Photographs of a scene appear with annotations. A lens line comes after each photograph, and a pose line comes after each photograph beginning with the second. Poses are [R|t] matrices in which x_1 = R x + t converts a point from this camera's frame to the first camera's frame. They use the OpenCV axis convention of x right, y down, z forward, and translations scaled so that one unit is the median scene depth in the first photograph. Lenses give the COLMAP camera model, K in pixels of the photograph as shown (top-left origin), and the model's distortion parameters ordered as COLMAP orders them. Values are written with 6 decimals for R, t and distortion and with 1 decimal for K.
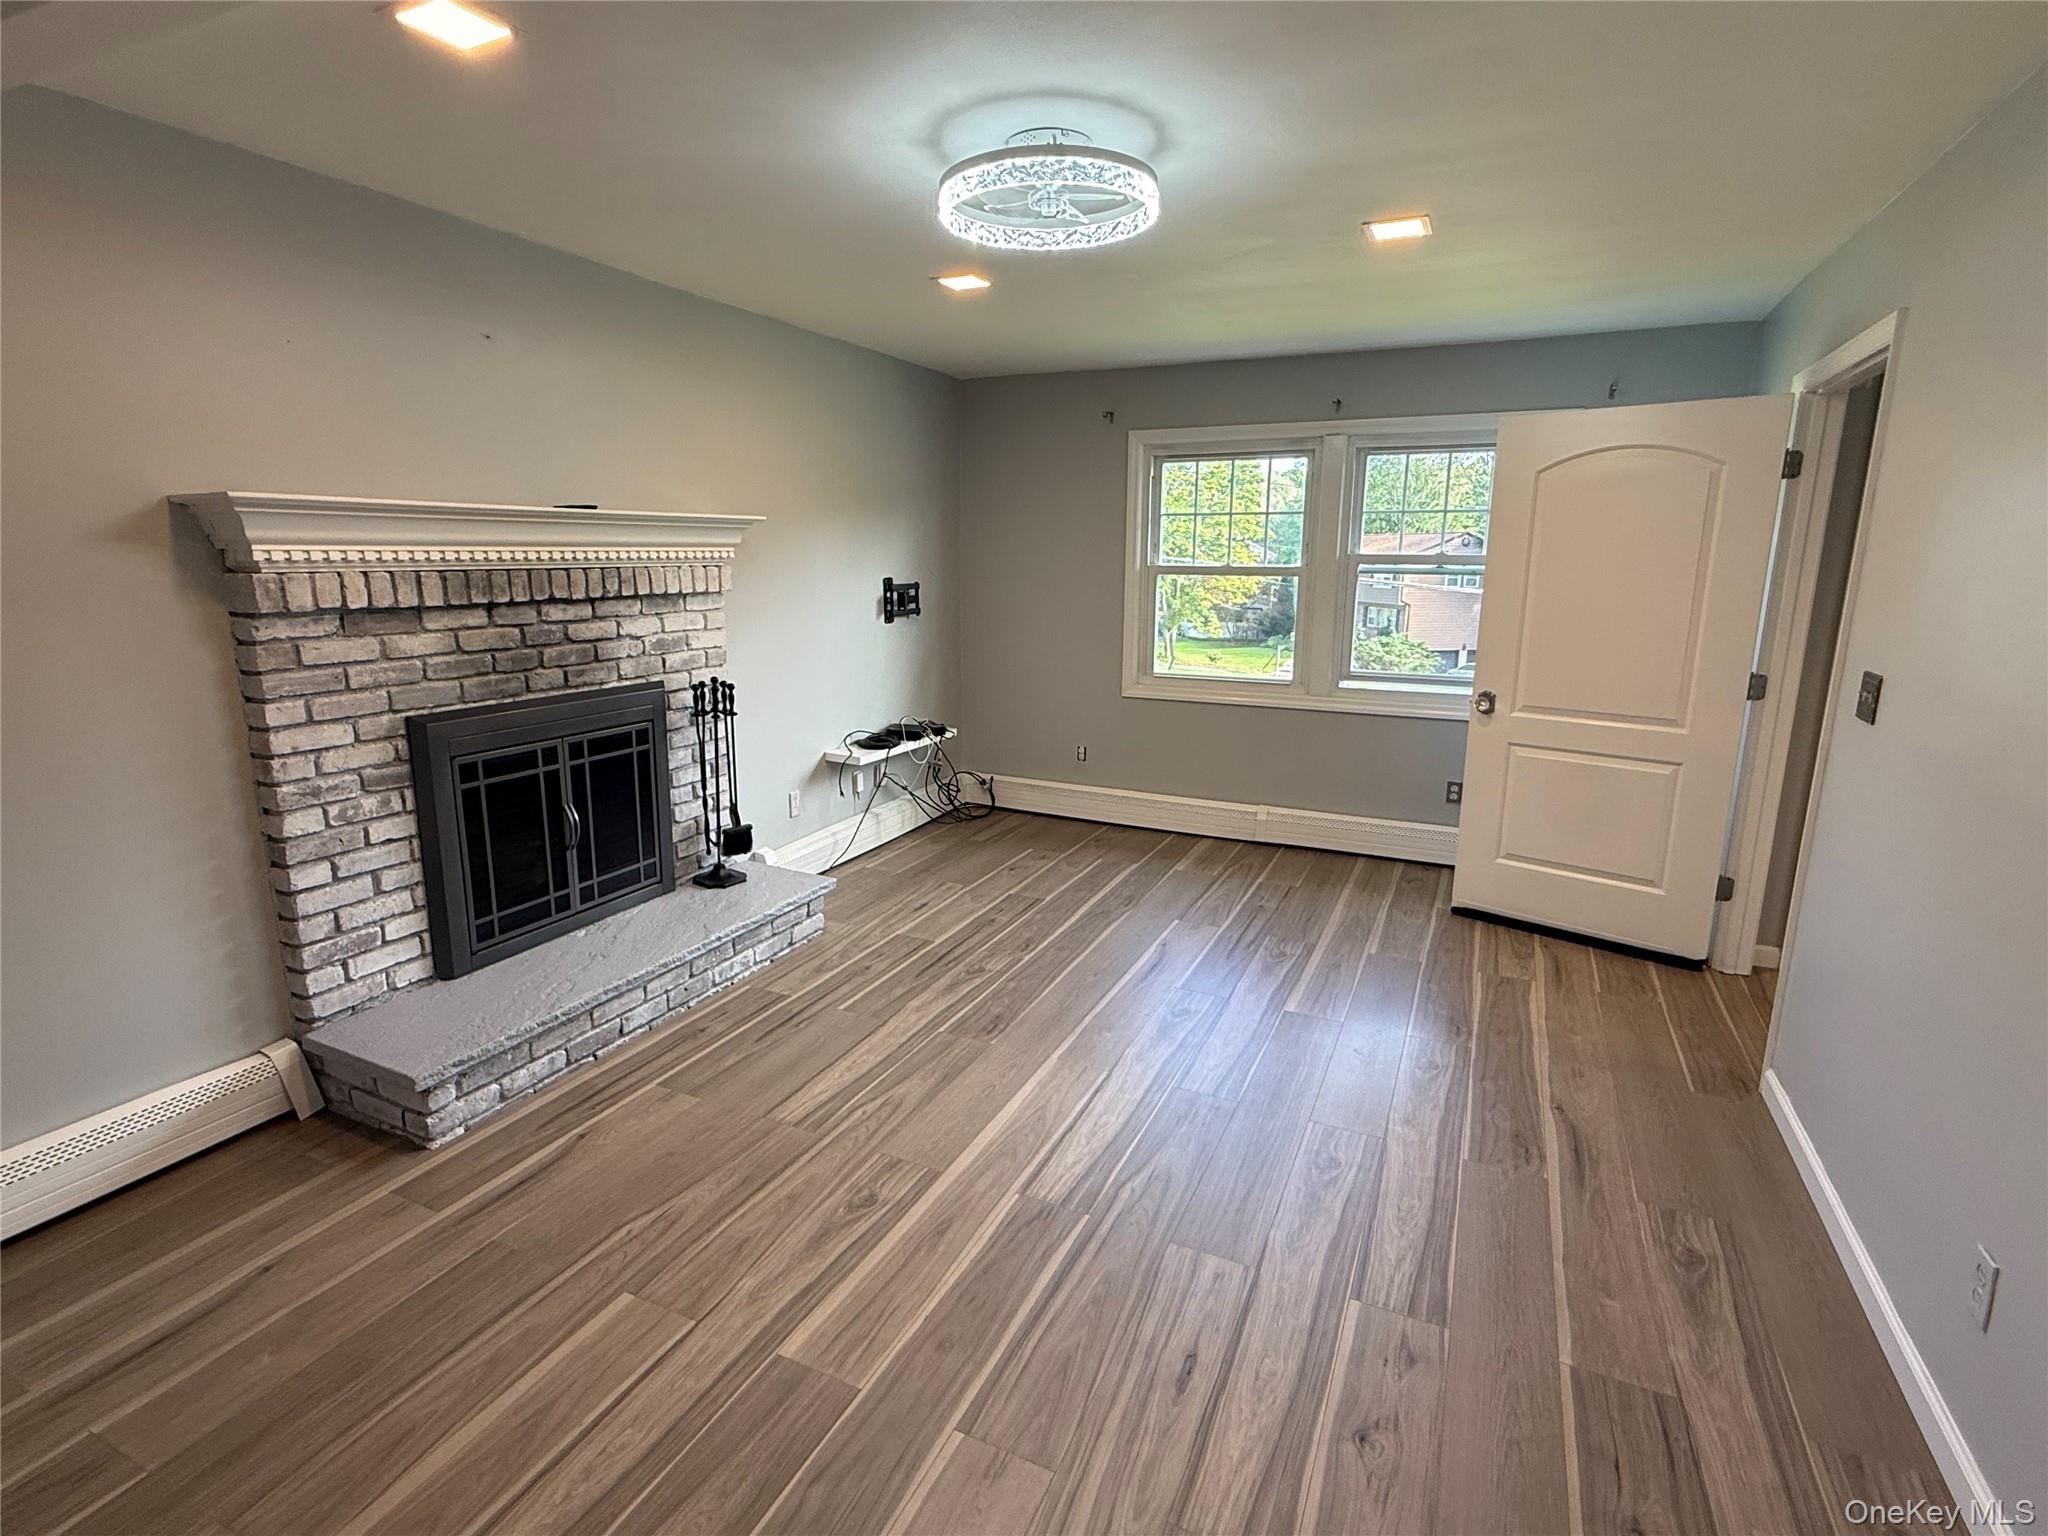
lens RADIAL K [[1017.0, 0, 1038.0], [0, 1017.0, 763.6], [0, 0, 1]] dist [0.000427, 0.001616]
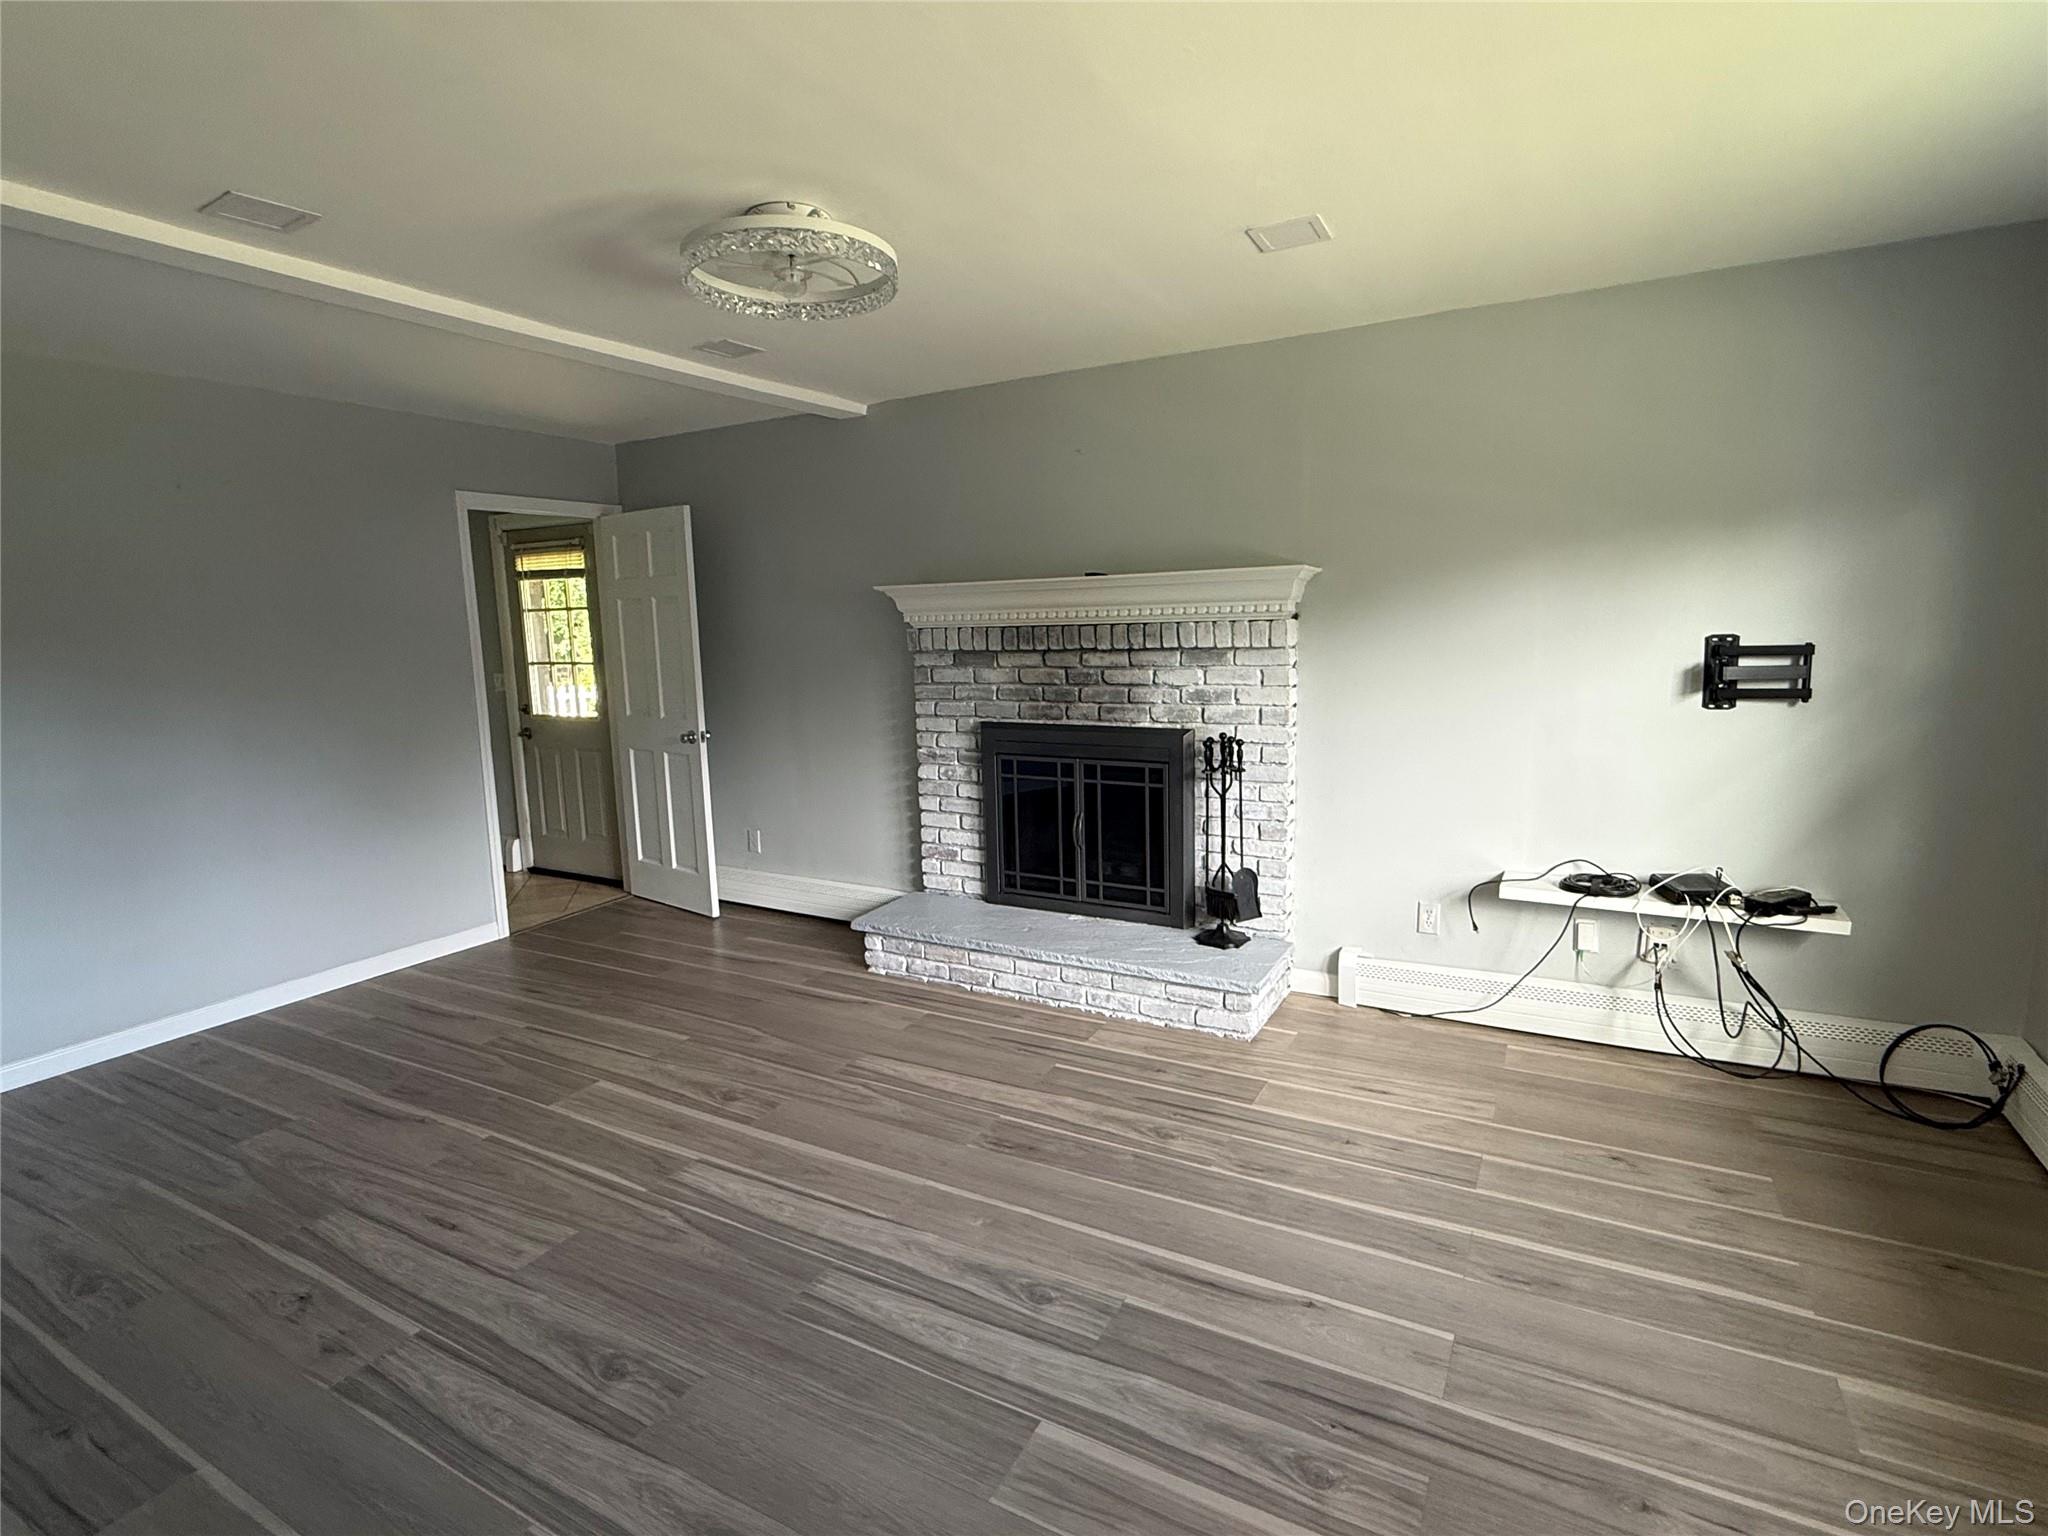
lens RADIAL K [[1017.0, 0, 1010.9], [0, 1017.0, 764.3], [0, 0, 1]] dist [0.000427, 0.001616]
pose [[-0.087473, 0.136342, -0.986792, 0.820443], [-0.179547, 0.972209, 0.150243, -0.202897], [0.979853, 0.190317, -0.060562, 1.054561]]
